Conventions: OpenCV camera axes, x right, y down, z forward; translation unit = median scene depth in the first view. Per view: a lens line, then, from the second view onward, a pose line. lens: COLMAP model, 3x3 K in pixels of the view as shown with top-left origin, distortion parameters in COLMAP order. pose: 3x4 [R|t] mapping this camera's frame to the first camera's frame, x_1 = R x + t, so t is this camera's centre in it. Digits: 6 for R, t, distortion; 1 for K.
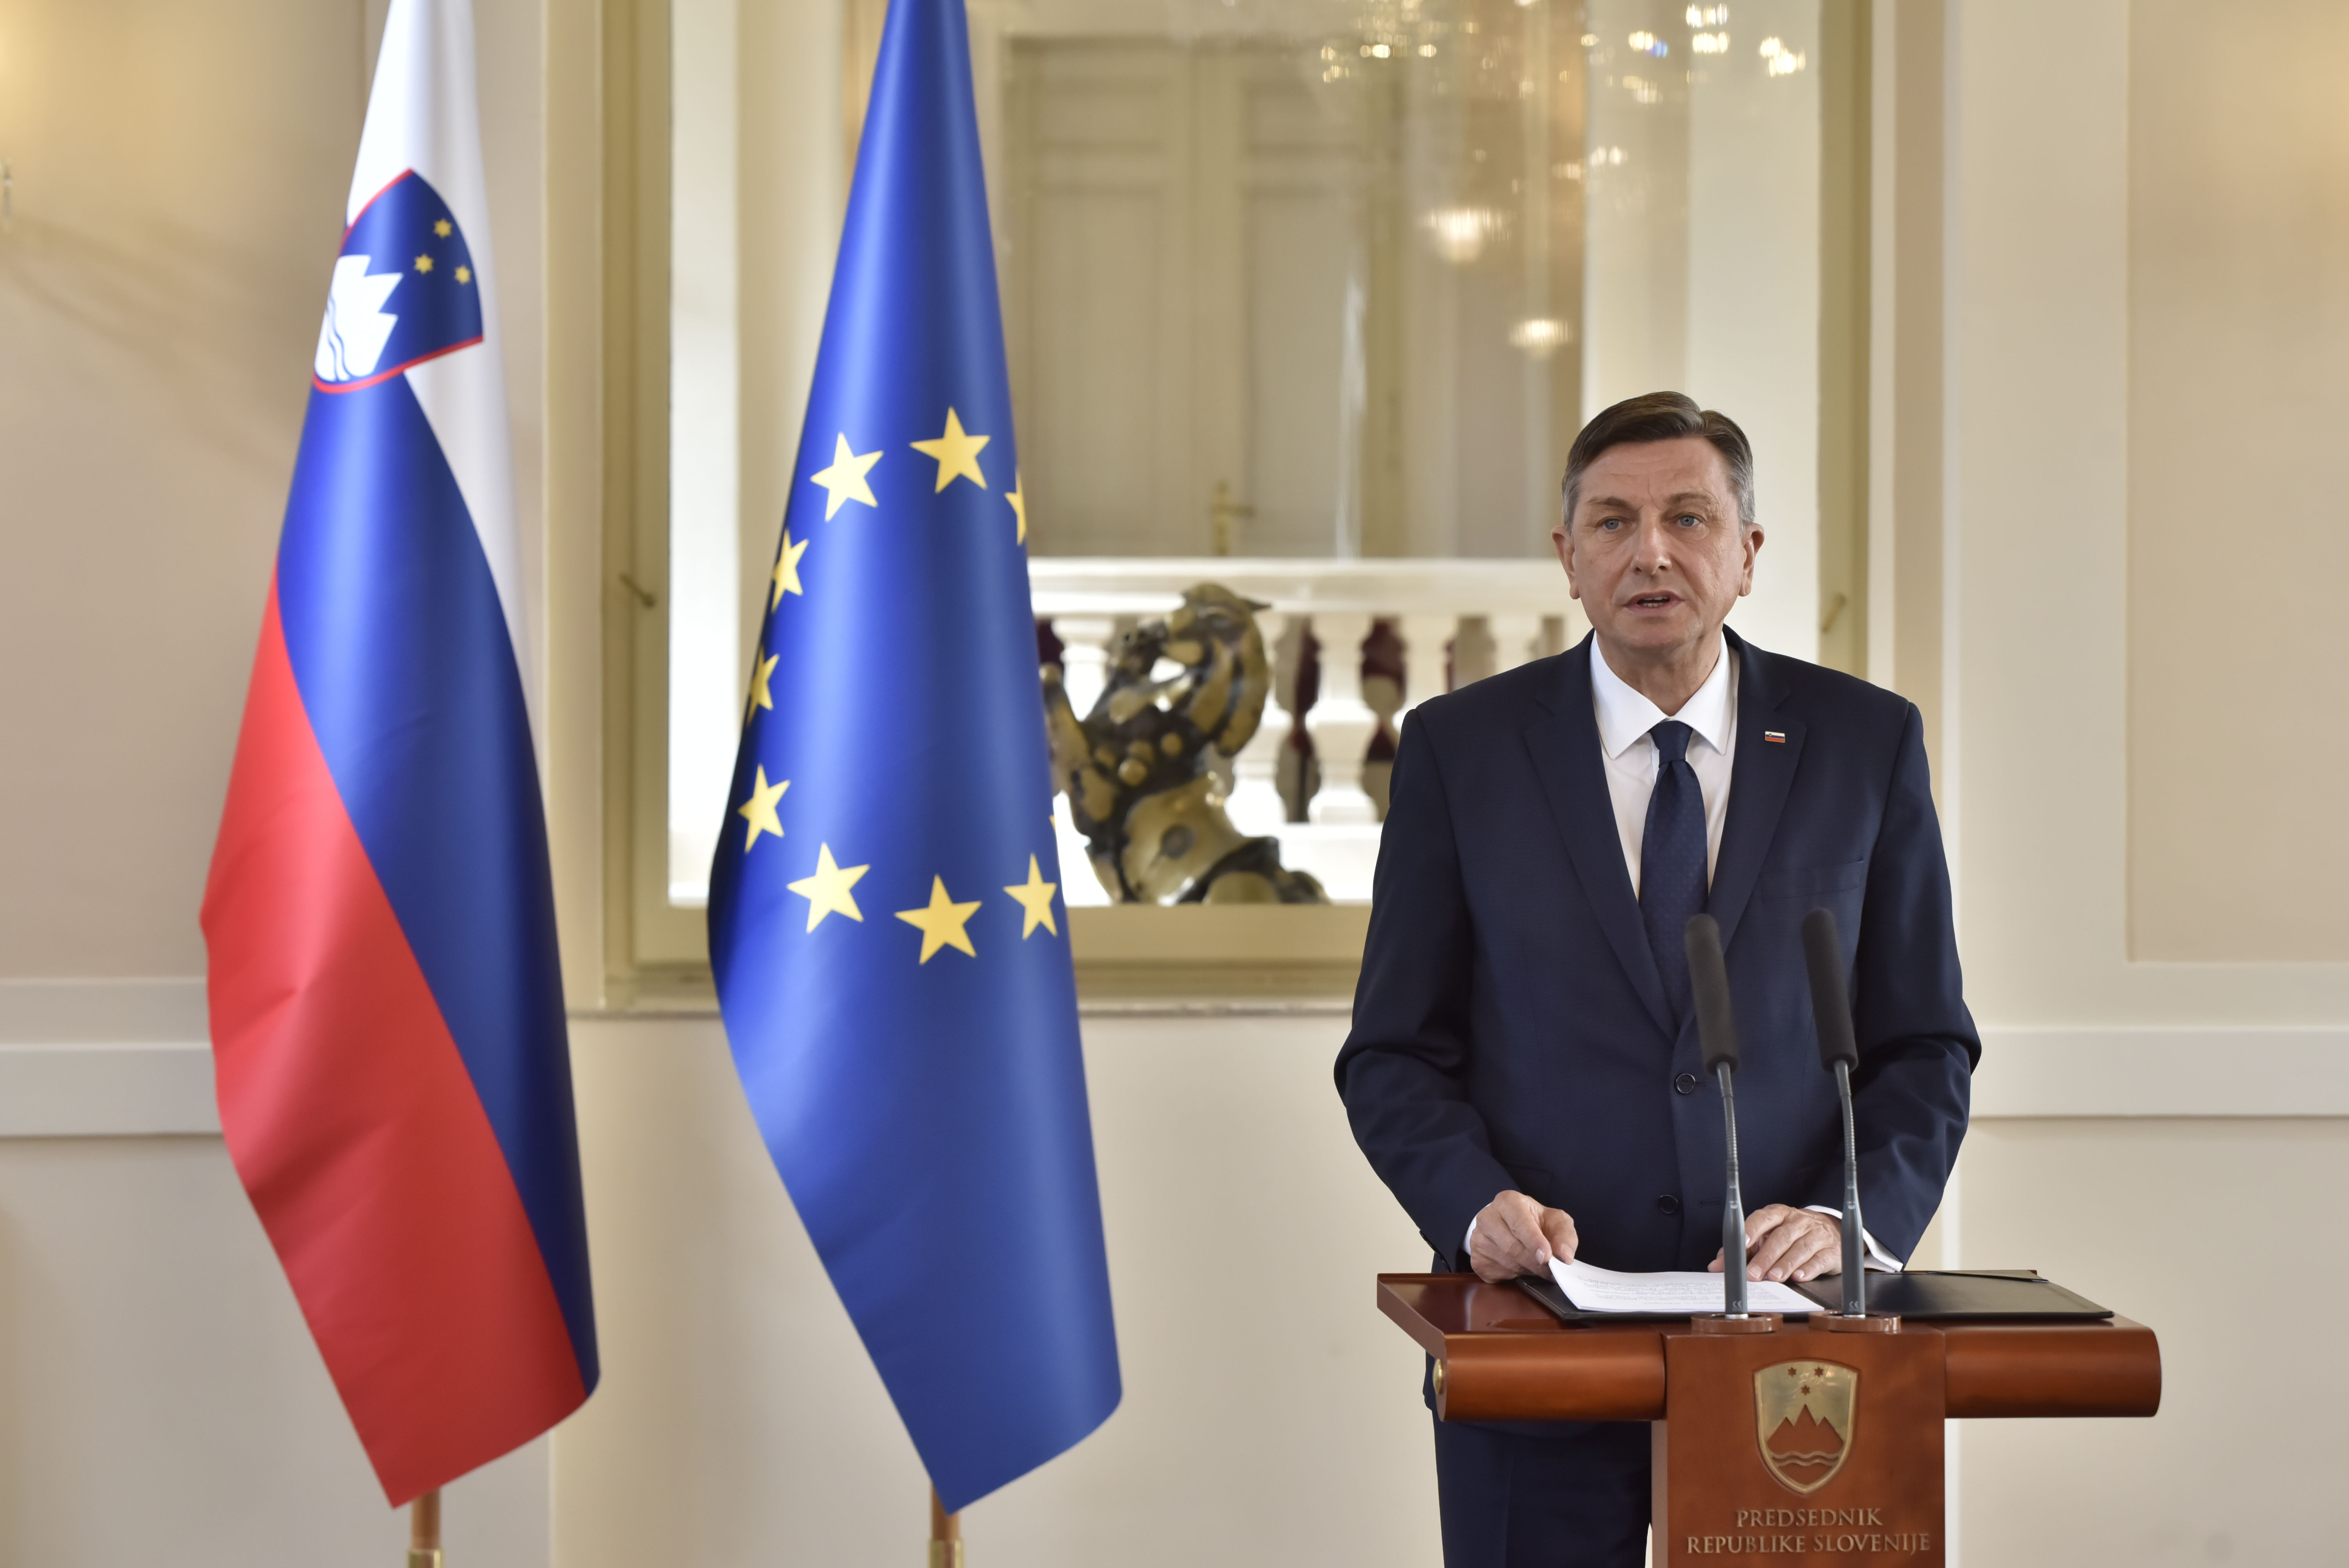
lens RADIAL K [[6821.1, 0, 1174.5], [0, 6821.1, 784.0], [0, 0, 1]] dist [-0.017269, 1.259217]
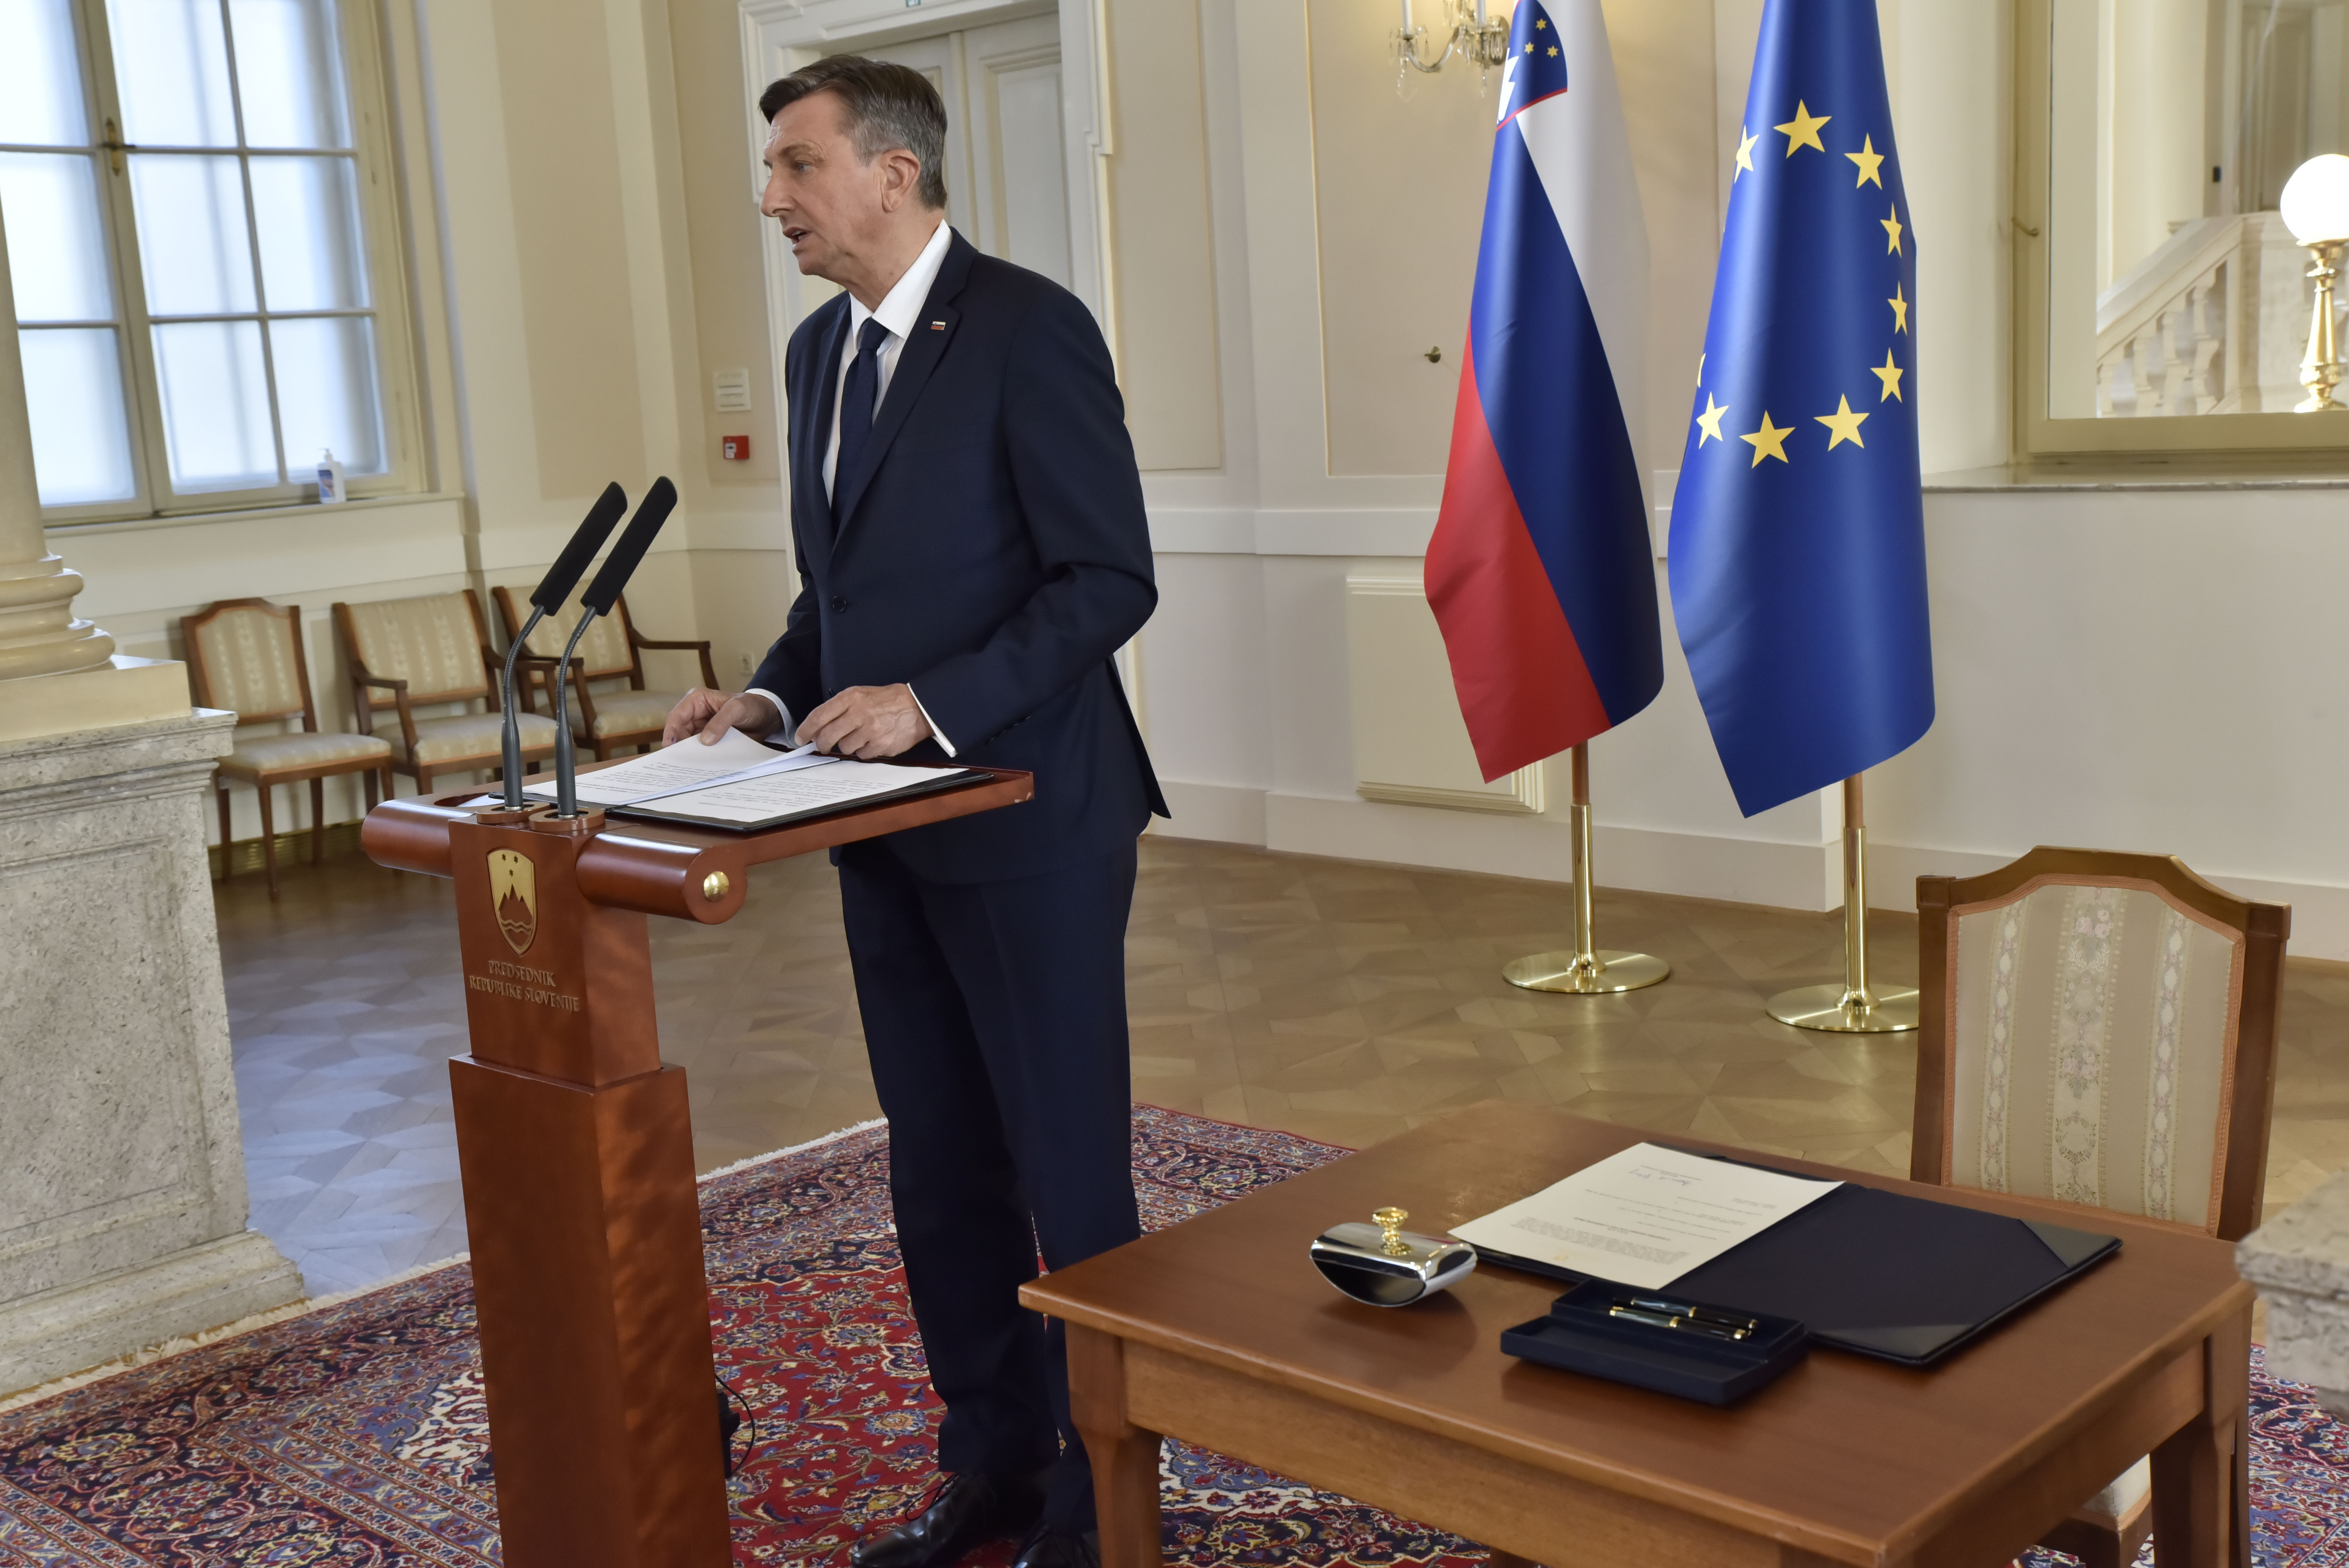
lens RADIAL K [[2631.2, 0, 1174.5], [0, 2631.2, 784.0], [0, 0, 1]] dist [0.003762, 0.009281]
pose [[0.632955, 0.086776, -0.769310, 0.348463], [0.041540, 0.988460, 0.145673, 0.004497], [0.773073, -0.124162, 0.622046, 0.511122]]
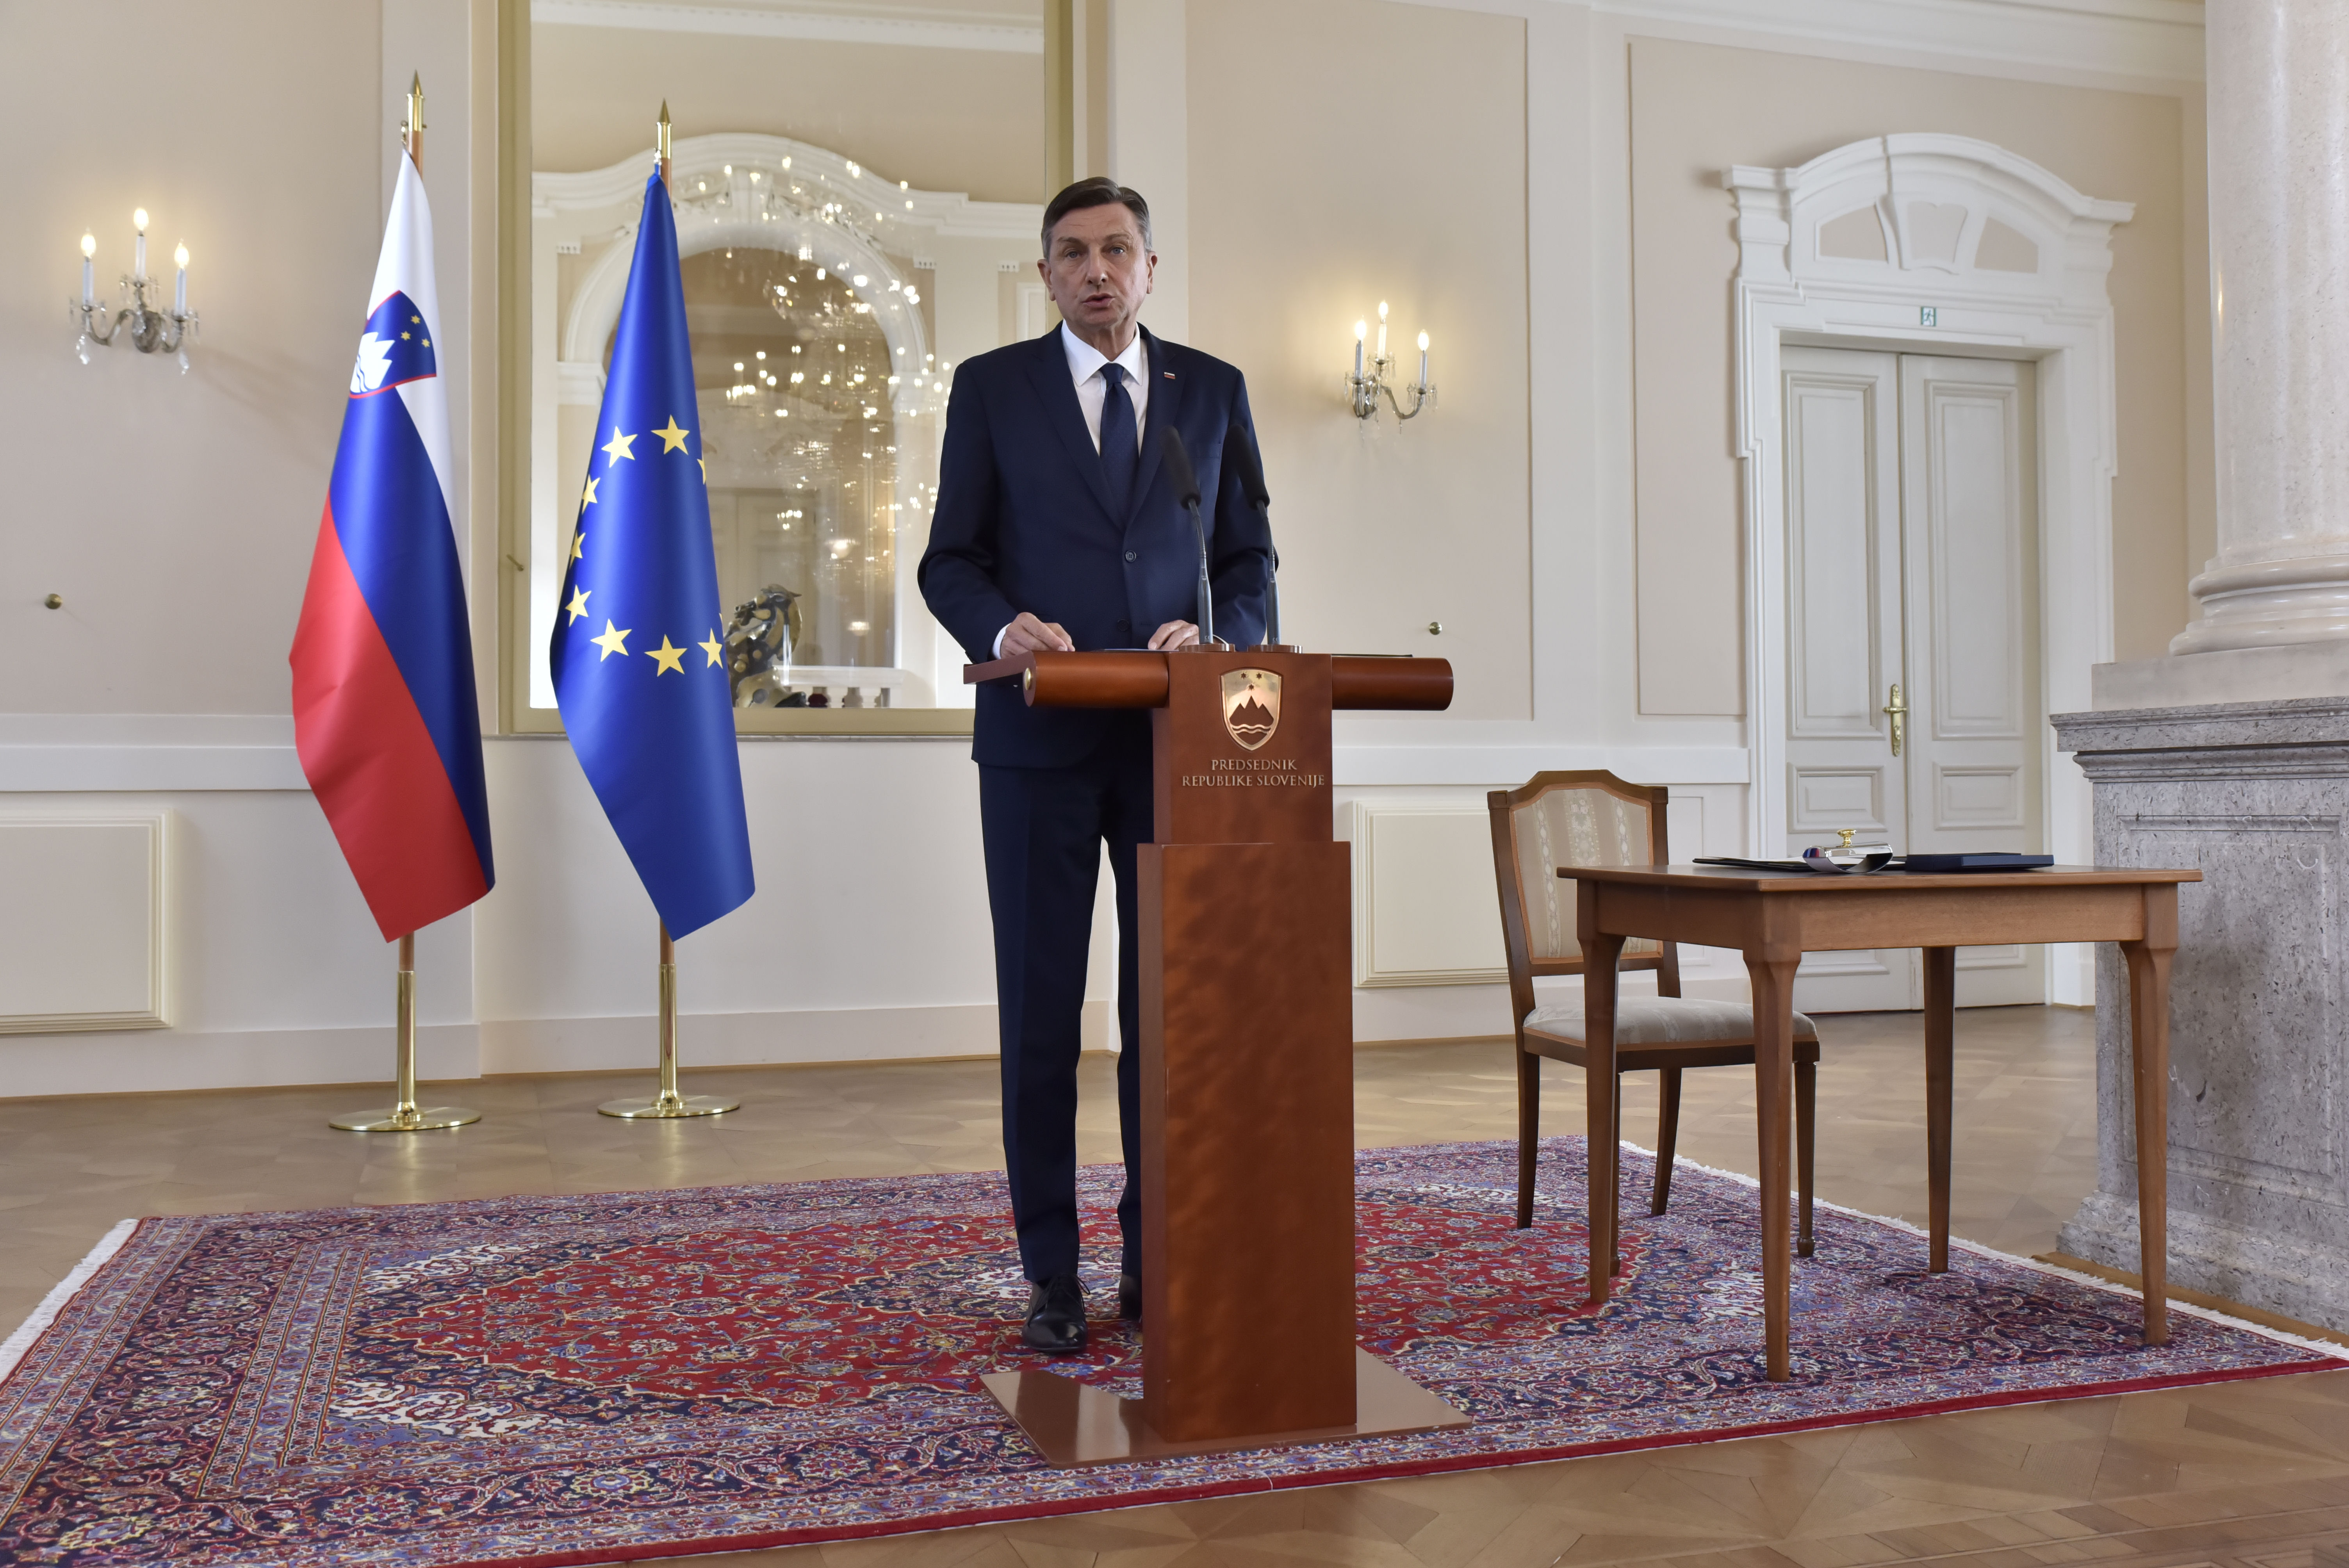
lens RADIAL K [[2159.6, 0, 1174.5], [0, 2159.6, 784.0], [0, 0, 1]] dist [-0.016624, -0.010460]
pose [[0.978890, -0.006044, 0.204301, -0.017456], [0.013297, 0.999328, -0.034148, 0.082887], [-0.203957, 0.036144, 0.978312, 0.330469]]
